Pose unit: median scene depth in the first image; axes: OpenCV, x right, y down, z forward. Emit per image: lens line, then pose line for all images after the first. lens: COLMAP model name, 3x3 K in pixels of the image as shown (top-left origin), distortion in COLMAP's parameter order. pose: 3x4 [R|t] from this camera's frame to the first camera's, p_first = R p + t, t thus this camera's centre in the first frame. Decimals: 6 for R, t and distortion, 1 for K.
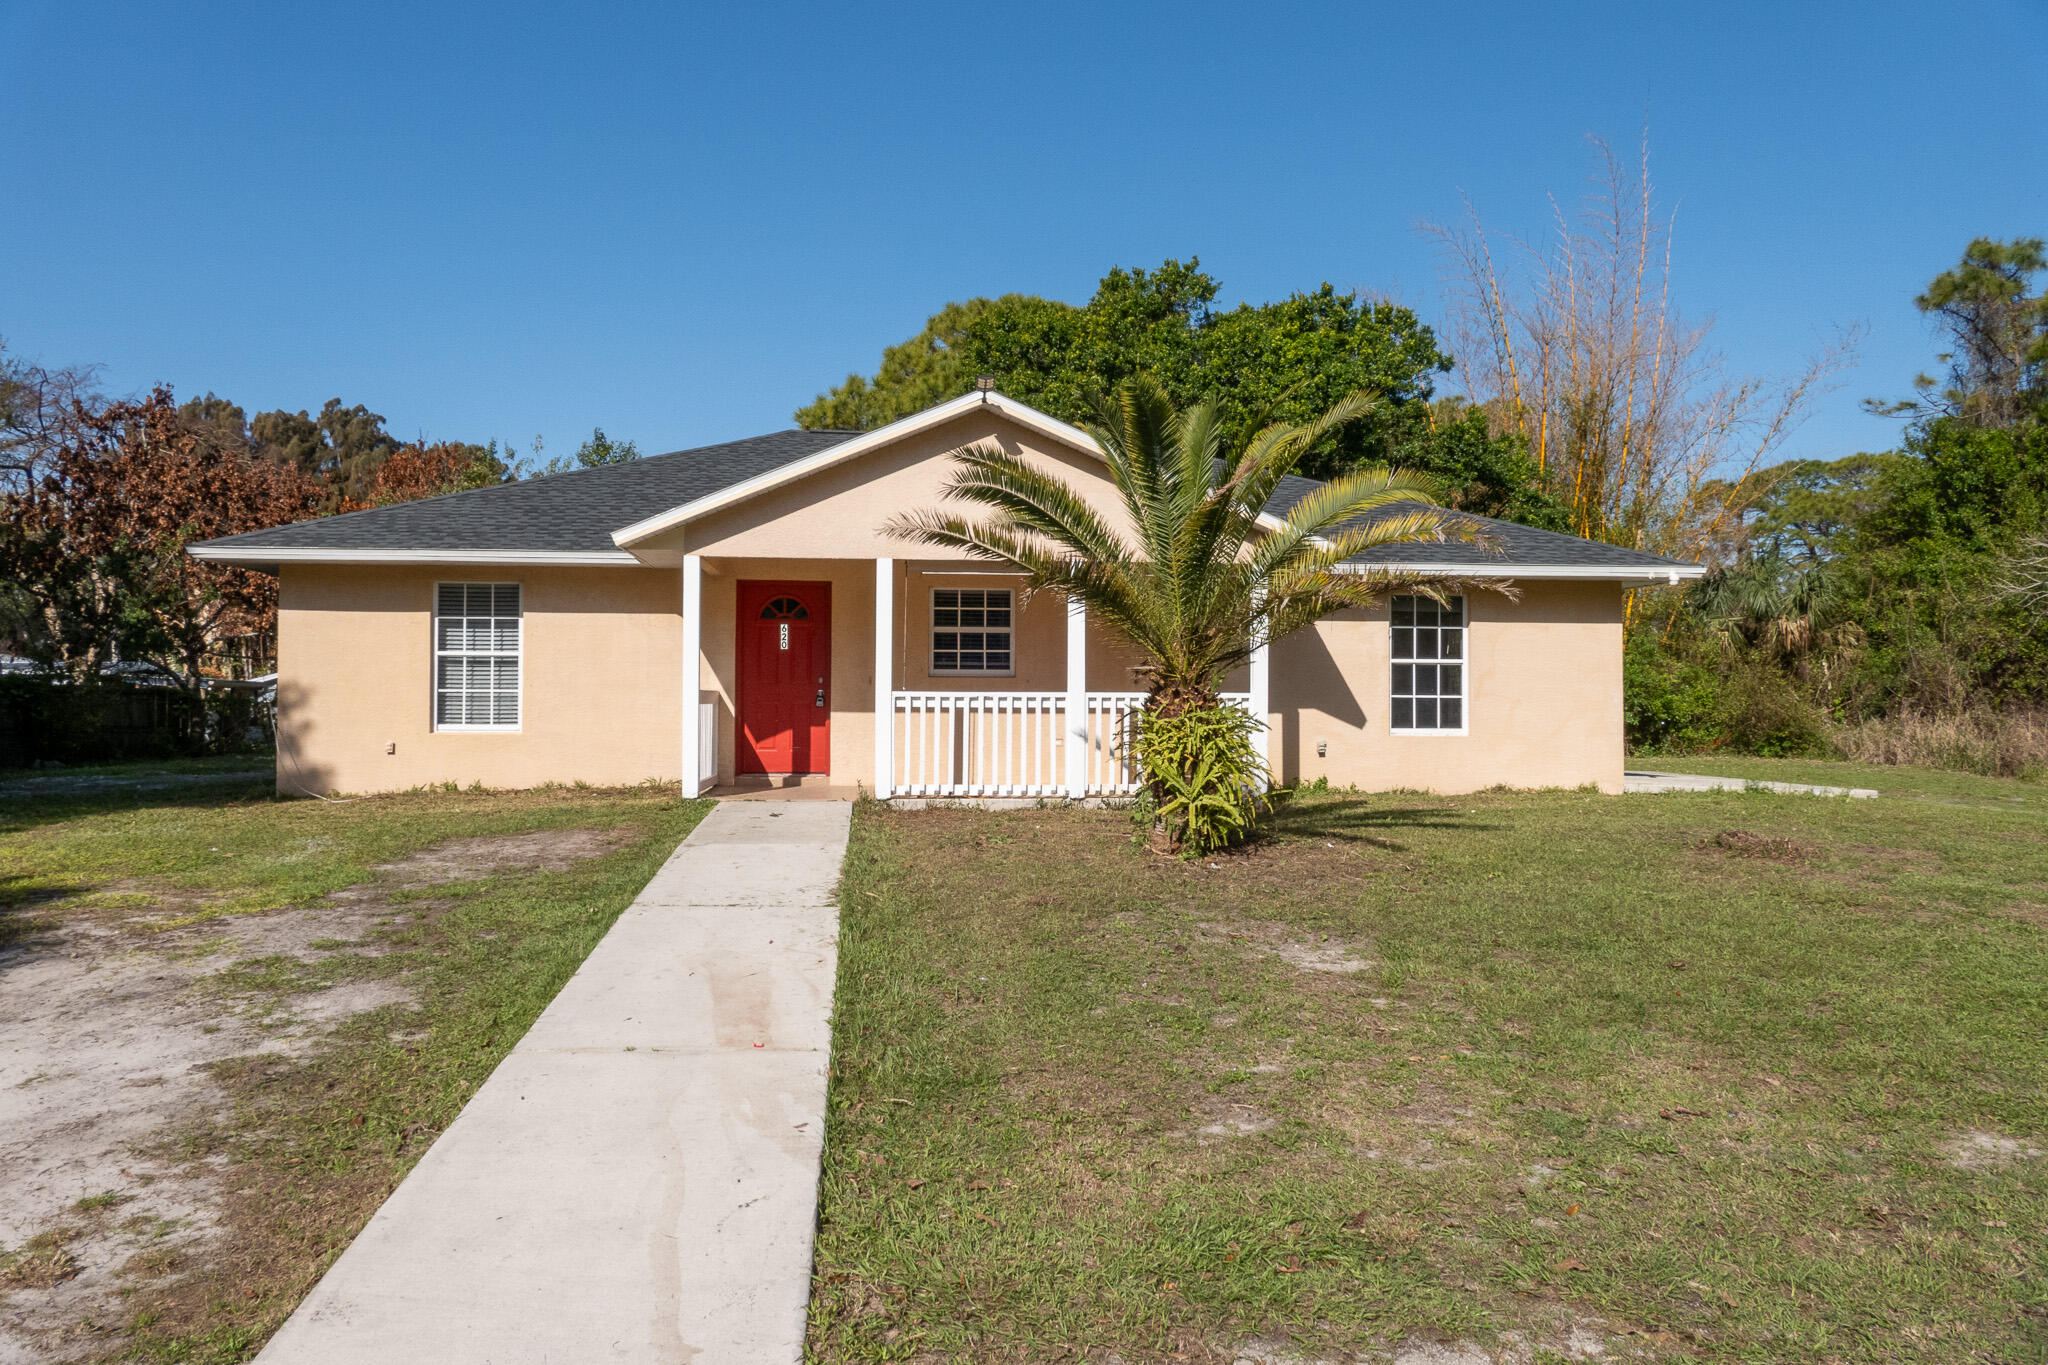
lens RADIAL K [[1460.5, 0, 1024.0], [0, 1460.5, 682.5], [0, 0, 1]] dist [-0.008803, 0.005402]
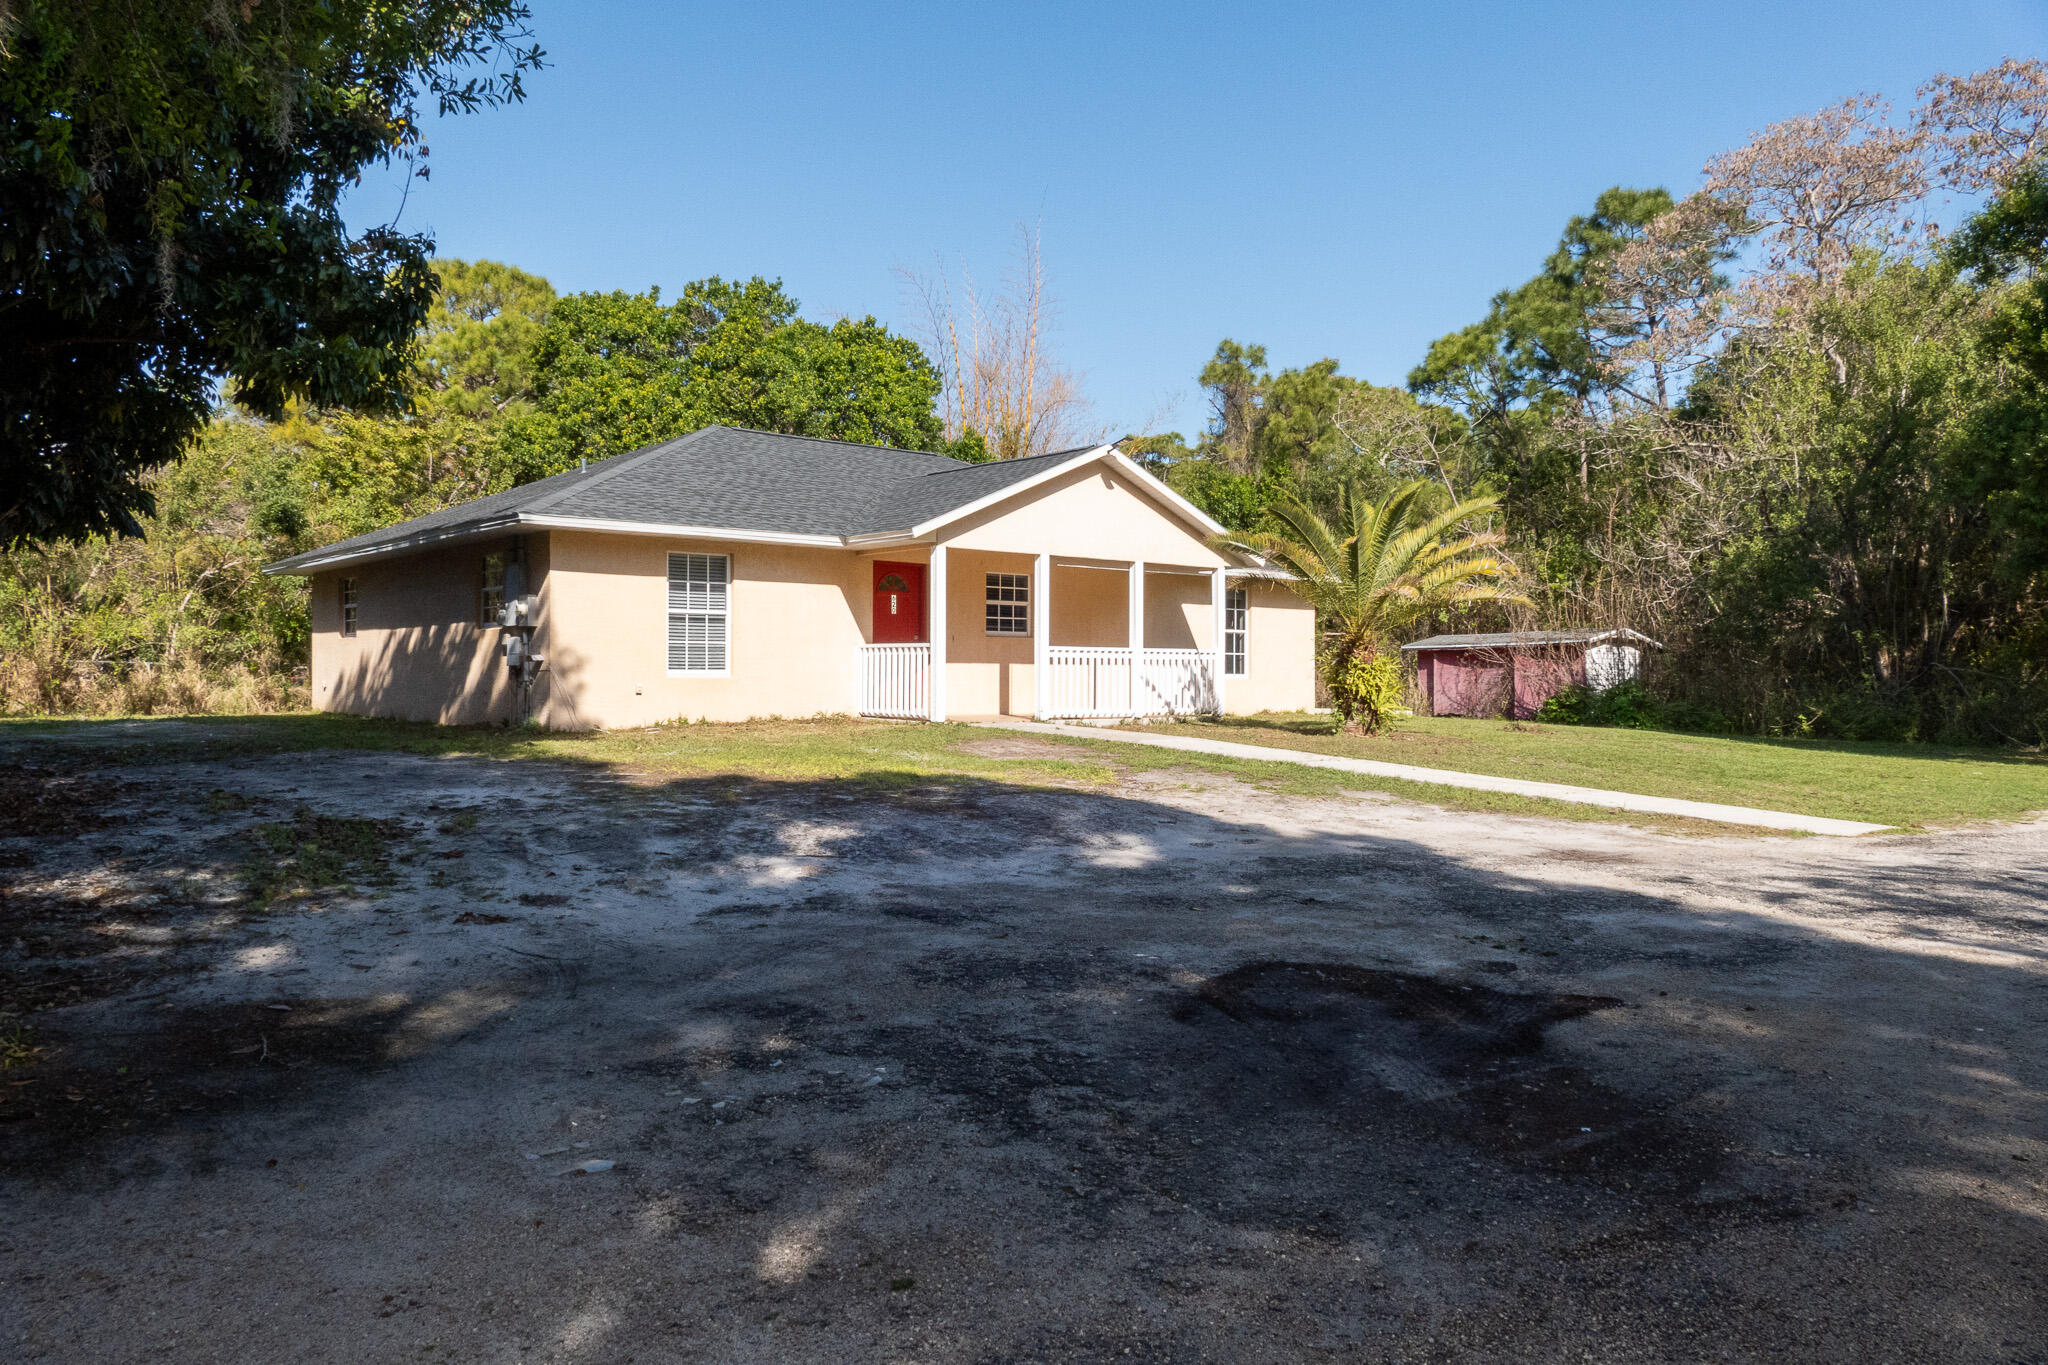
lens RADIAL K [[1460.5, 0, 1024.0], [0, 1460.5, 682.5], [0, 0, 1]] dist [-0.008803, 0.005402]
pose [[0.816932, -0.003296, 0.576725, -0.841890], [-0.010407, 0.999737, 0.020455, 0.011257], [-0.576641, -0.022713, 0.816682, -0.152640]]
